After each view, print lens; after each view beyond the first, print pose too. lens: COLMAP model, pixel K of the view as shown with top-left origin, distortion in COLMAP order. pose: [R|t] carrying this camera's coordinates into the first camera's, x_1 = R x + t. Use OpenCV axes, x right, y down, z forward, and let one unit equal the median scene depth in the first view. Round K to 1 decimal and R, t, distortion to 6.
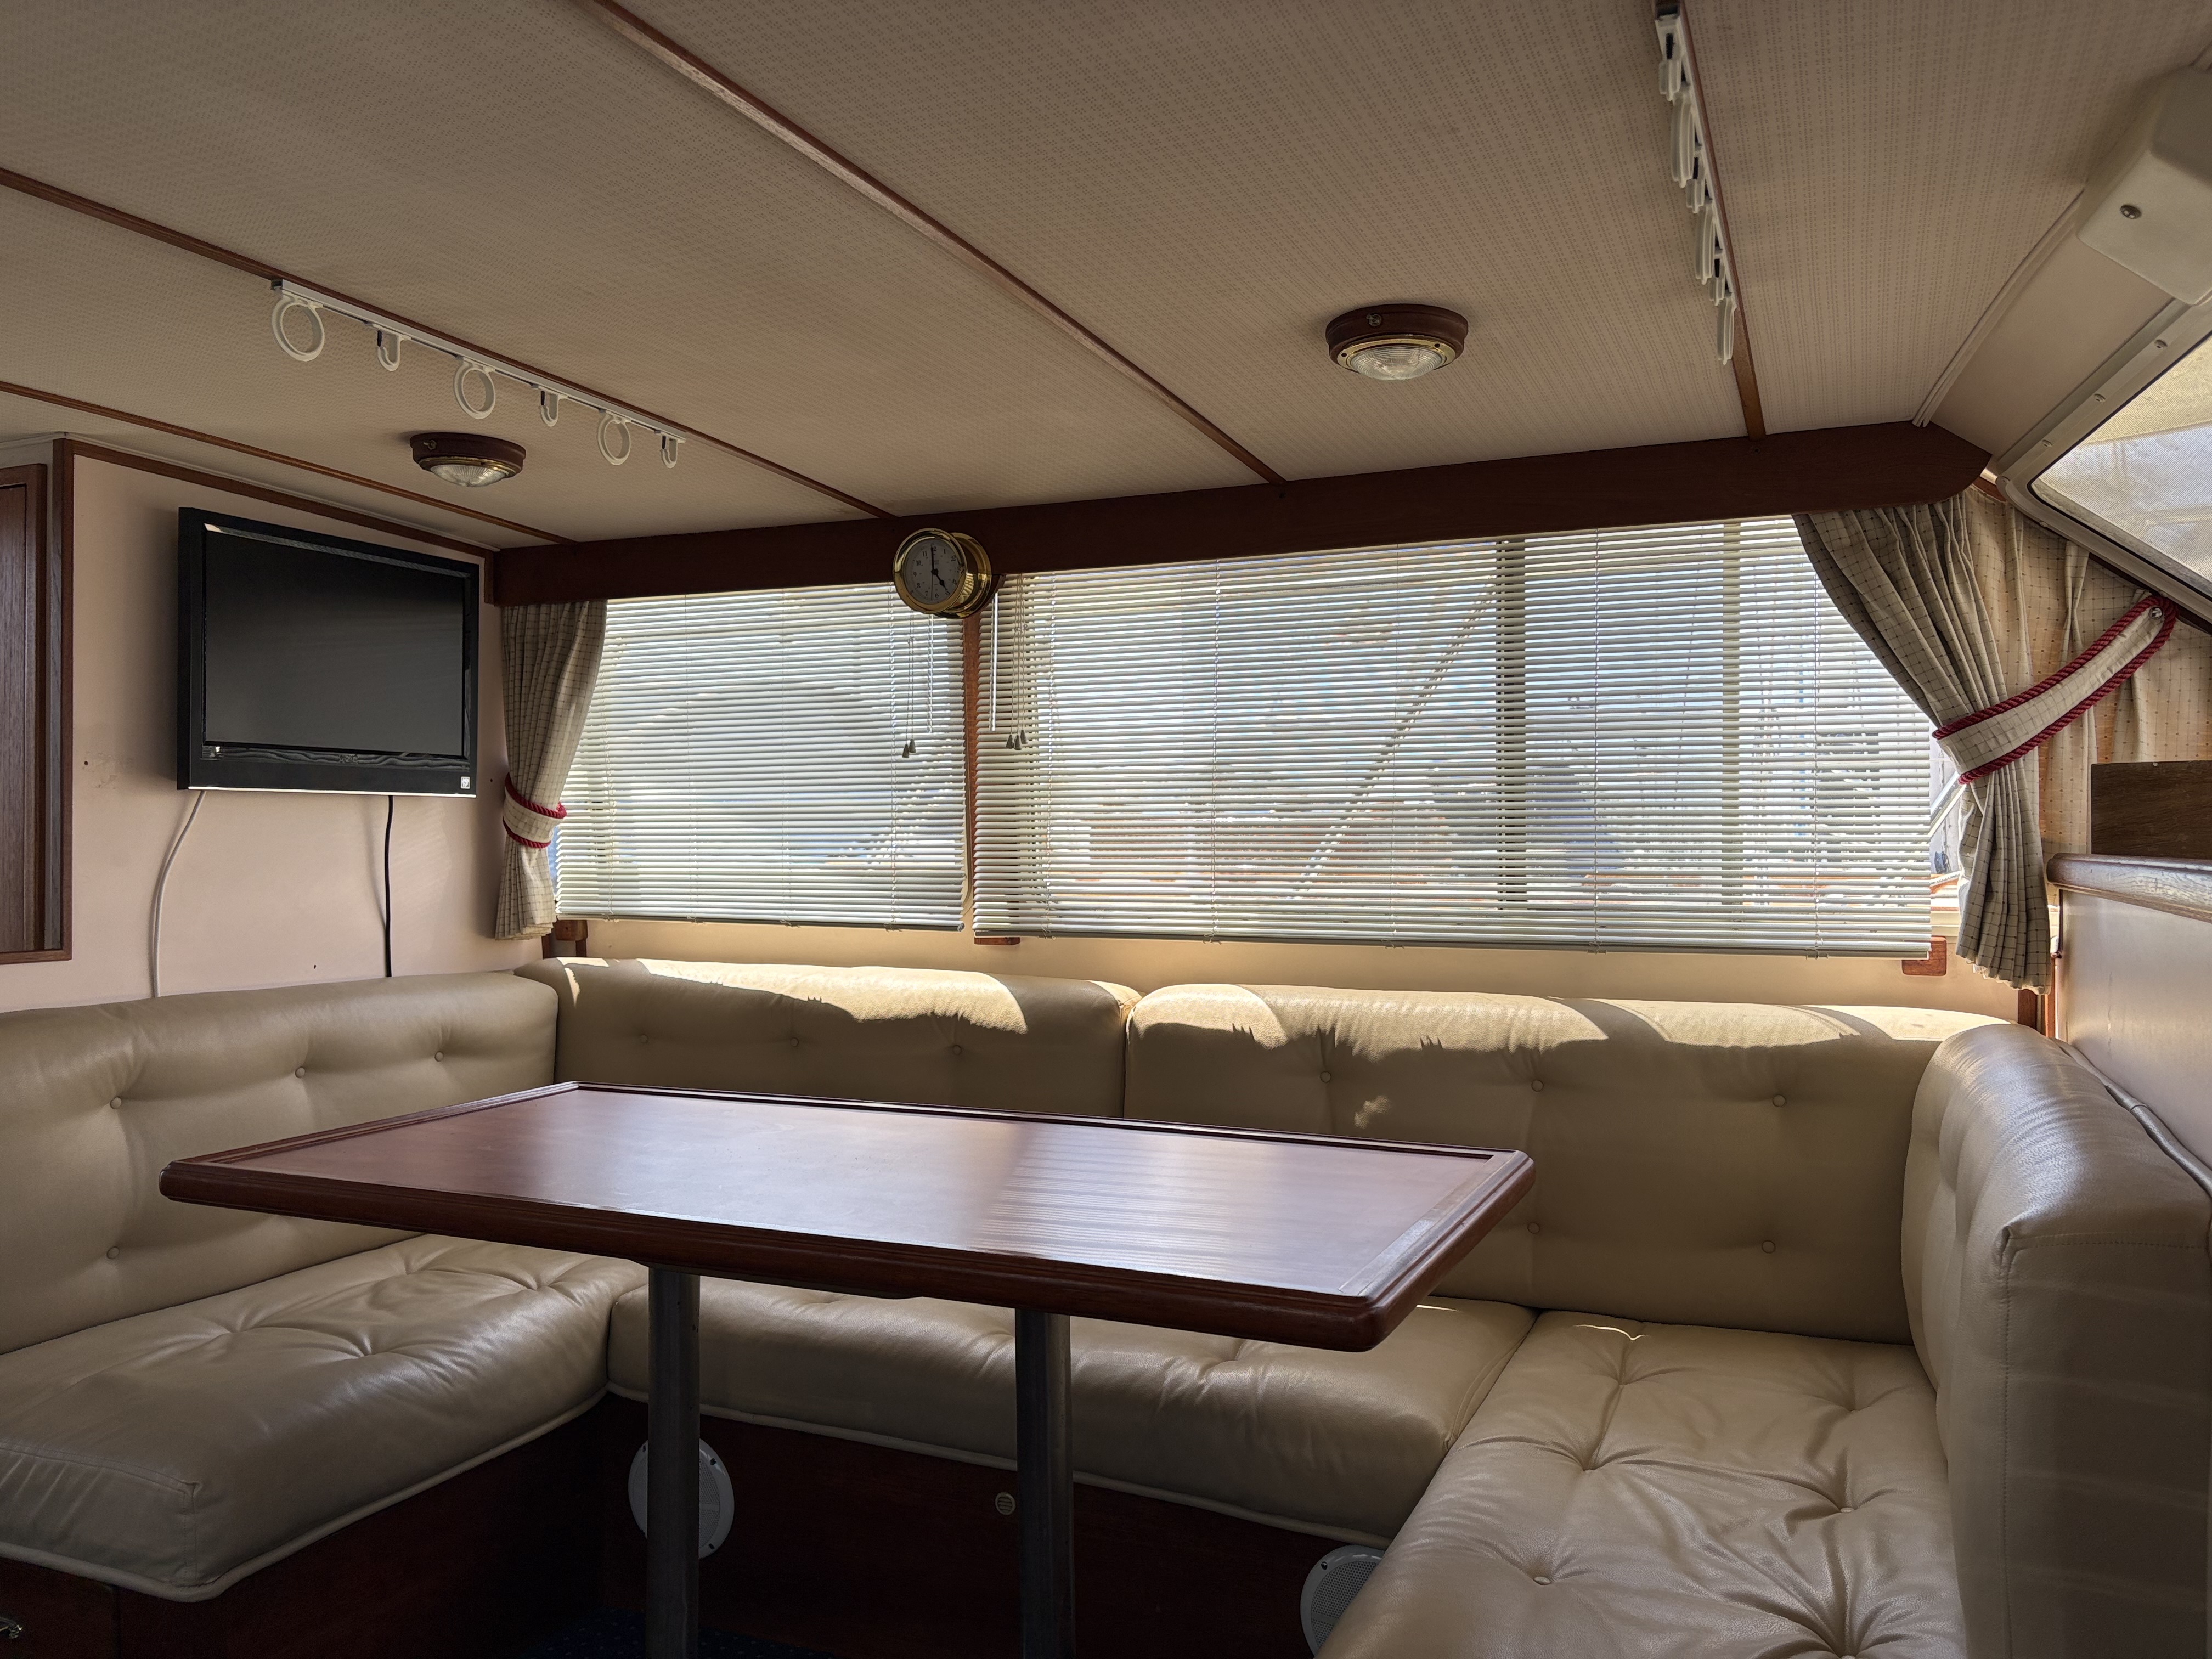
lens RADIAL K [[1666.3, 0, 1110.0], [0, 1666.3, 841.4], [0, 0, 1]] dist [0.050738, -0.053808]
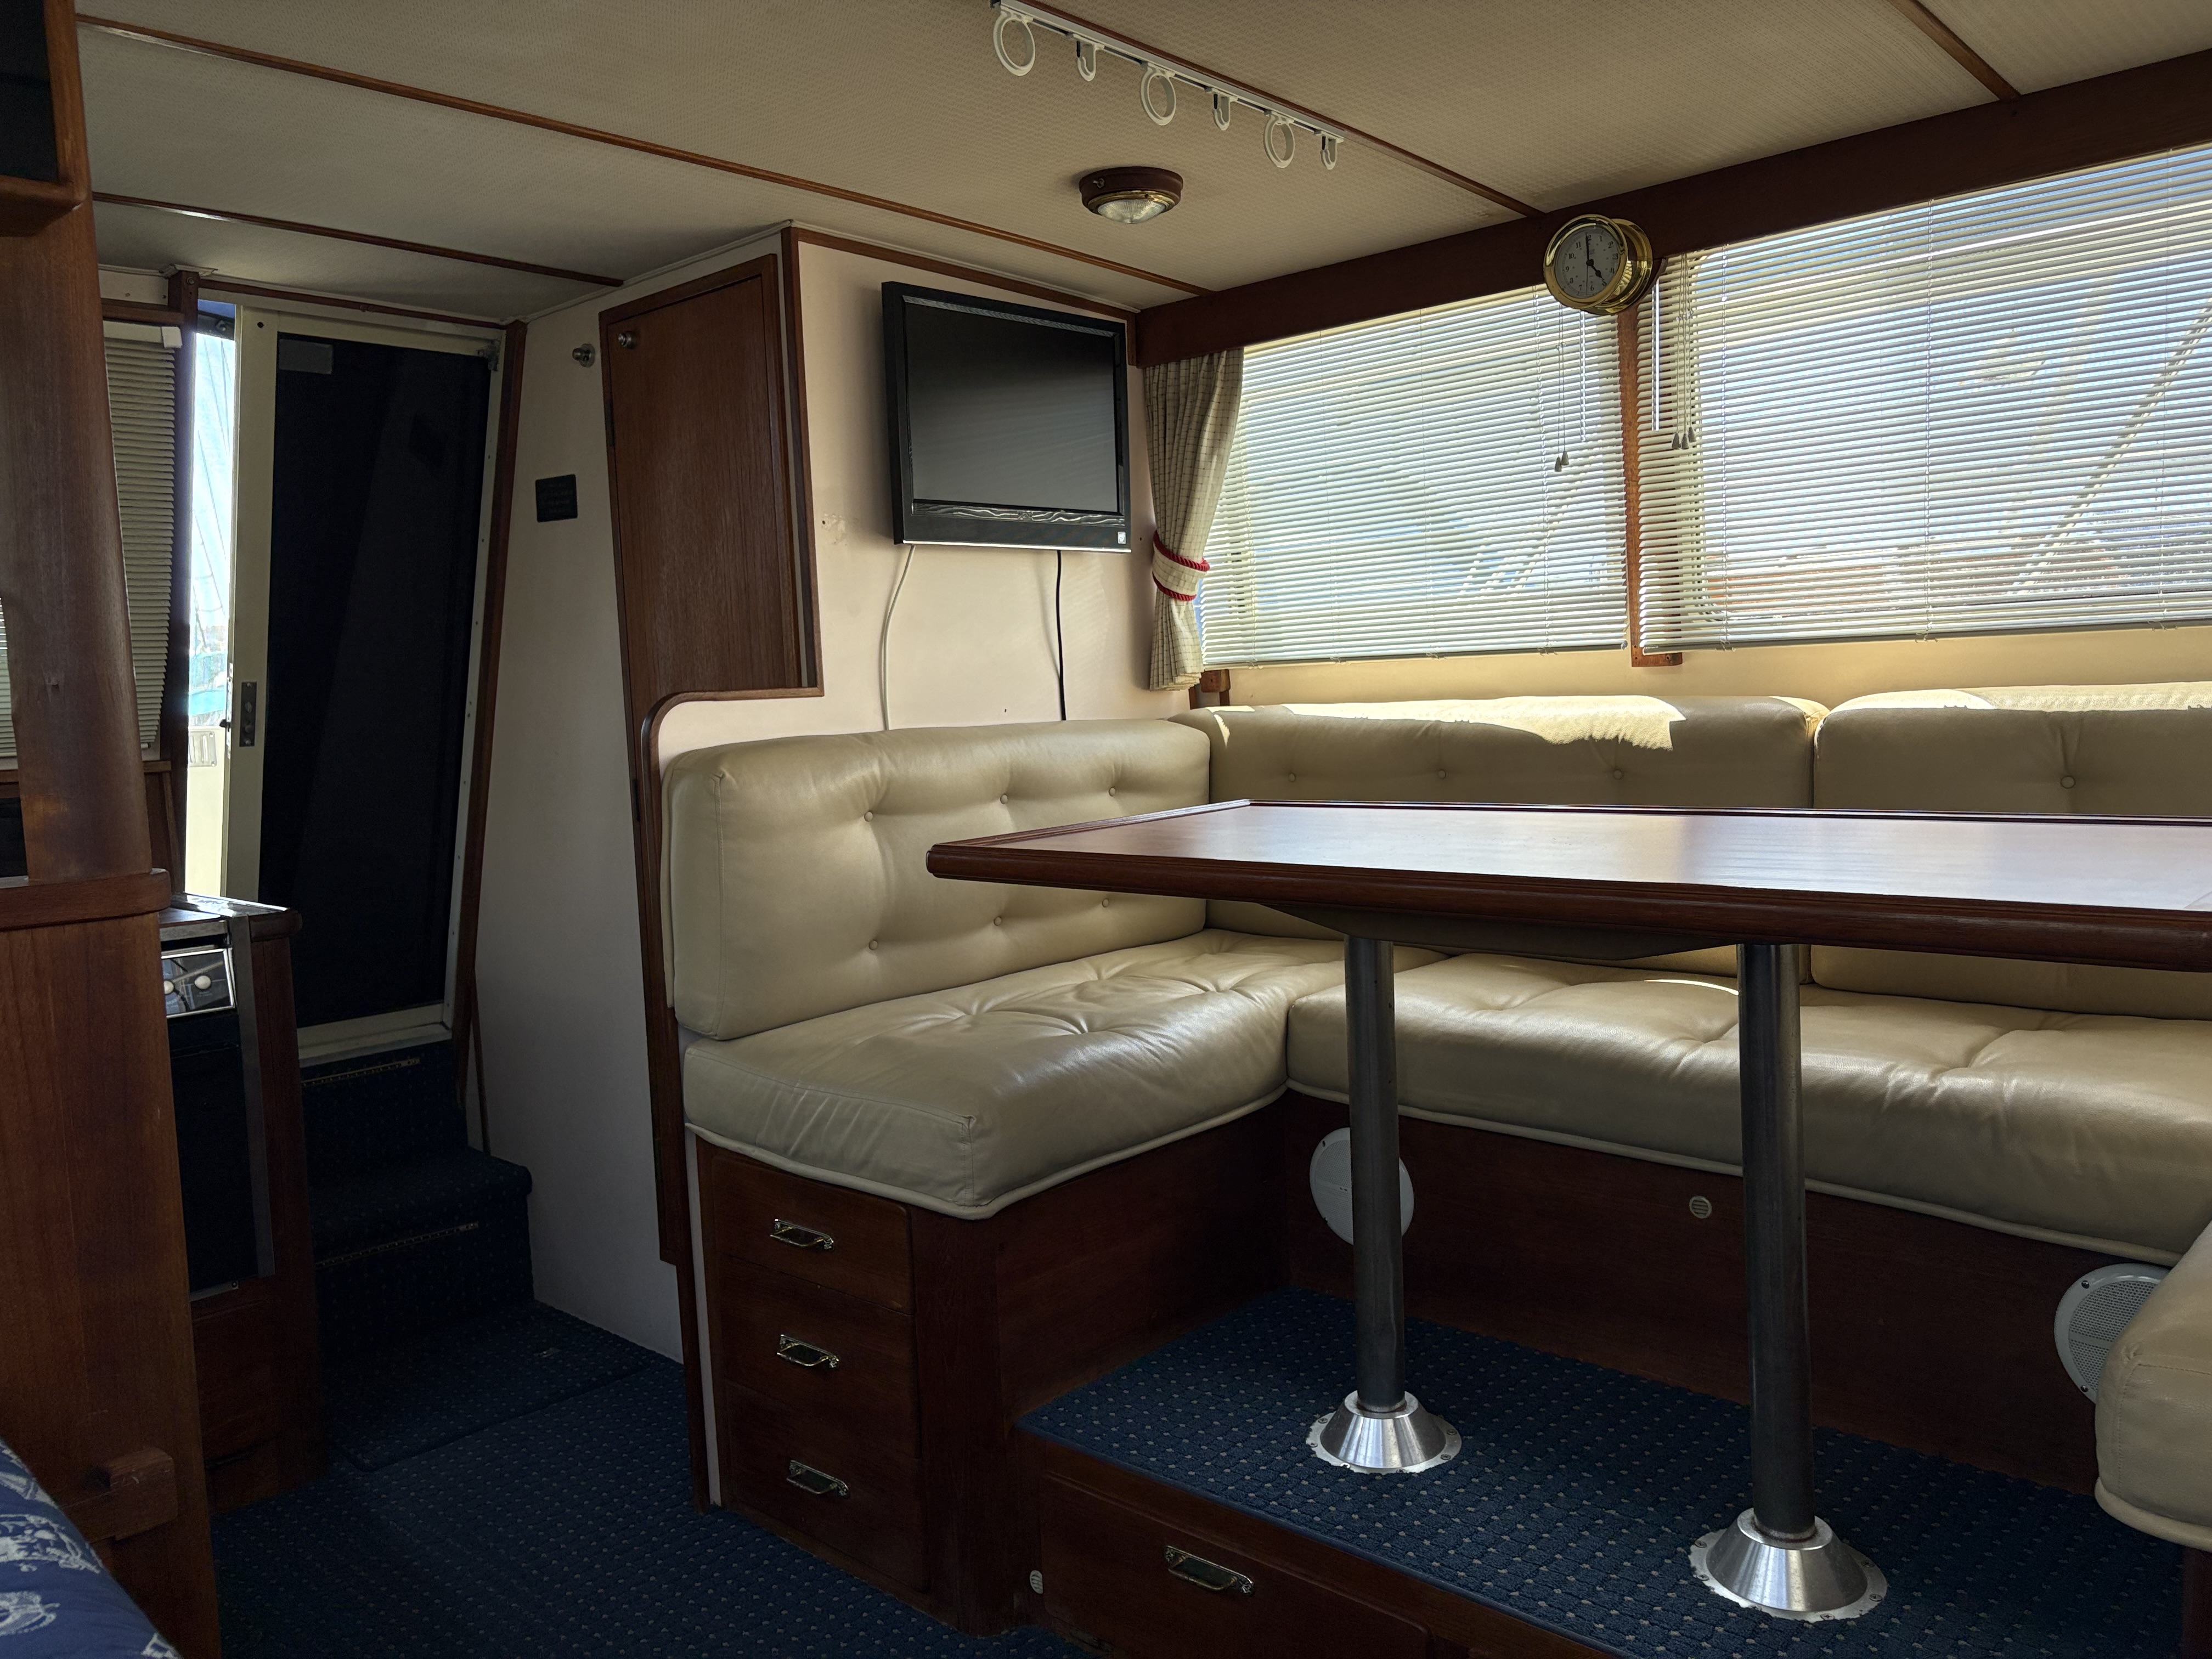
lens RADIAL K [[1666.3, 0, 1096.5], [0, 1666.3, 834.2], [0, 0, 1]] dist [0.050738, -0.053808]
pose [[0.942753, -0.010845, -0.333315, -0.062536], [0.042648, 0.995185, 0.088245, 0.071712], [0.330753, -0.097409, 0.938677, -0.015884]]
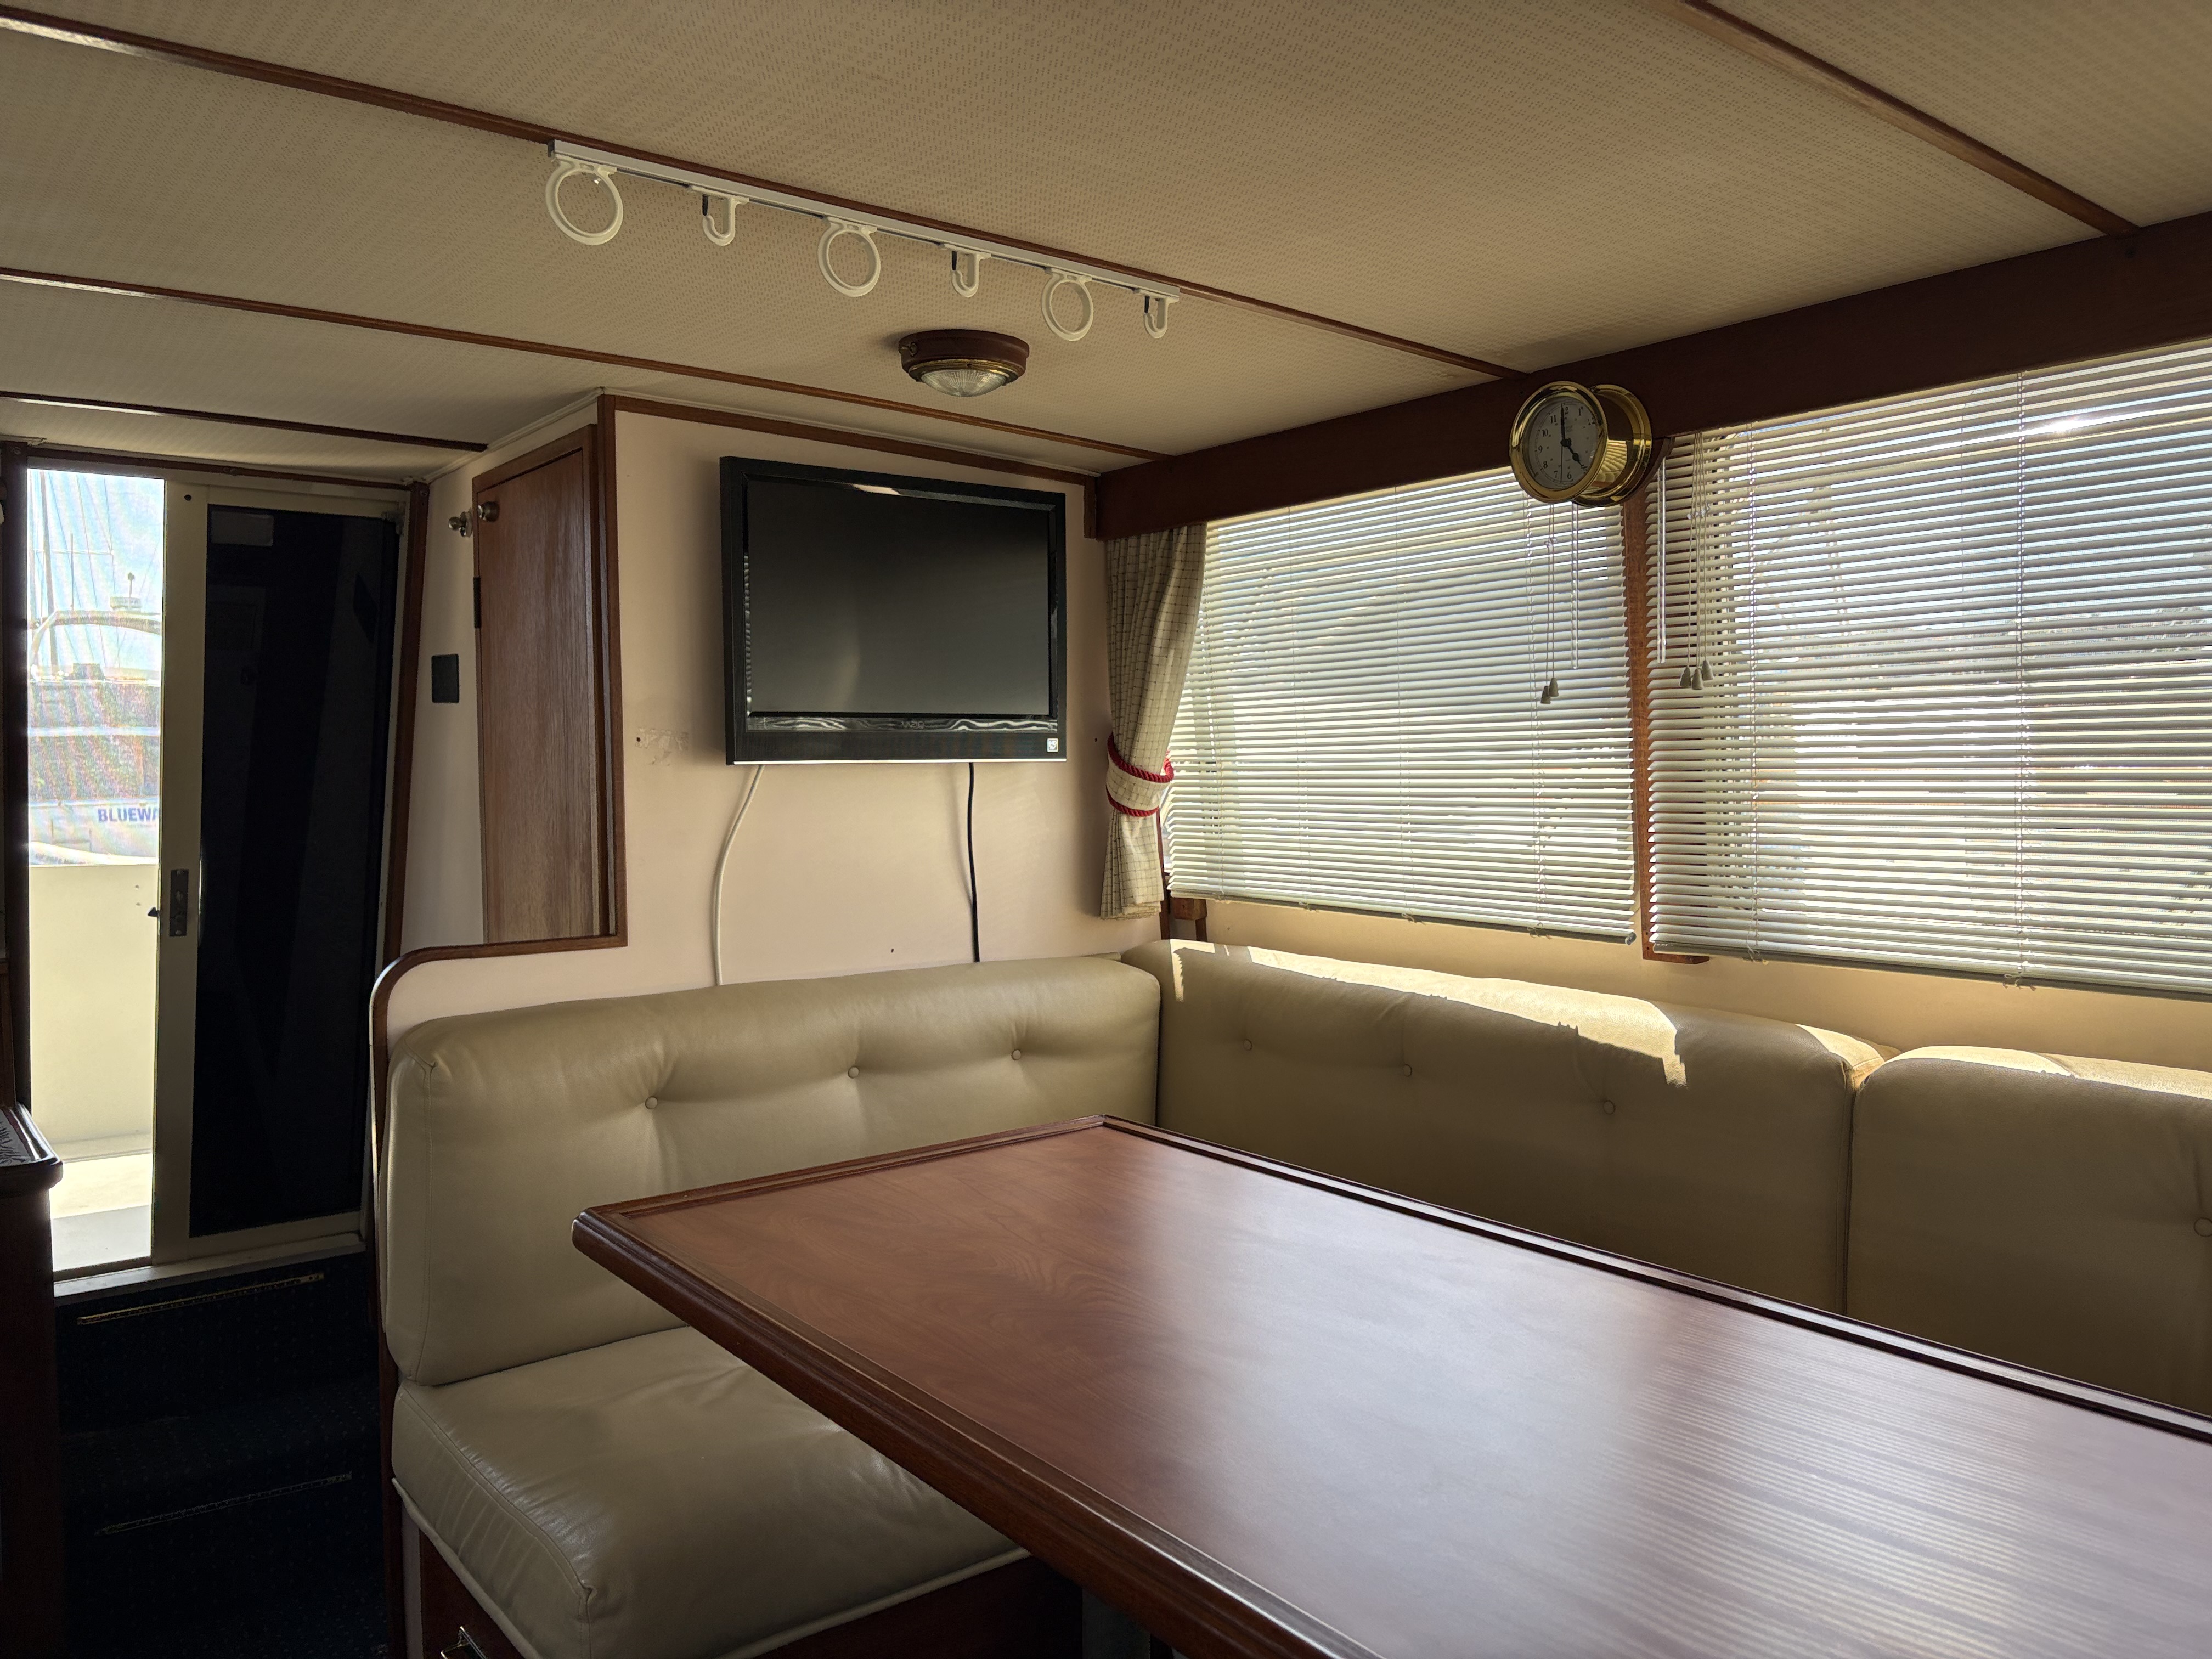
lens RADIAL K [[1666.3, 0, 1106.4], [0, 1666.3, 839.3], [0, 0, 1]] dist [0.050738, -0.053808]
pose [[0.875201, 0.012577, -0.483596, 0.079757], [0.010430, 0.998939, 0.044856, -0.030561], [0.483647, -0.044302, 0.874141, 0.305871]]
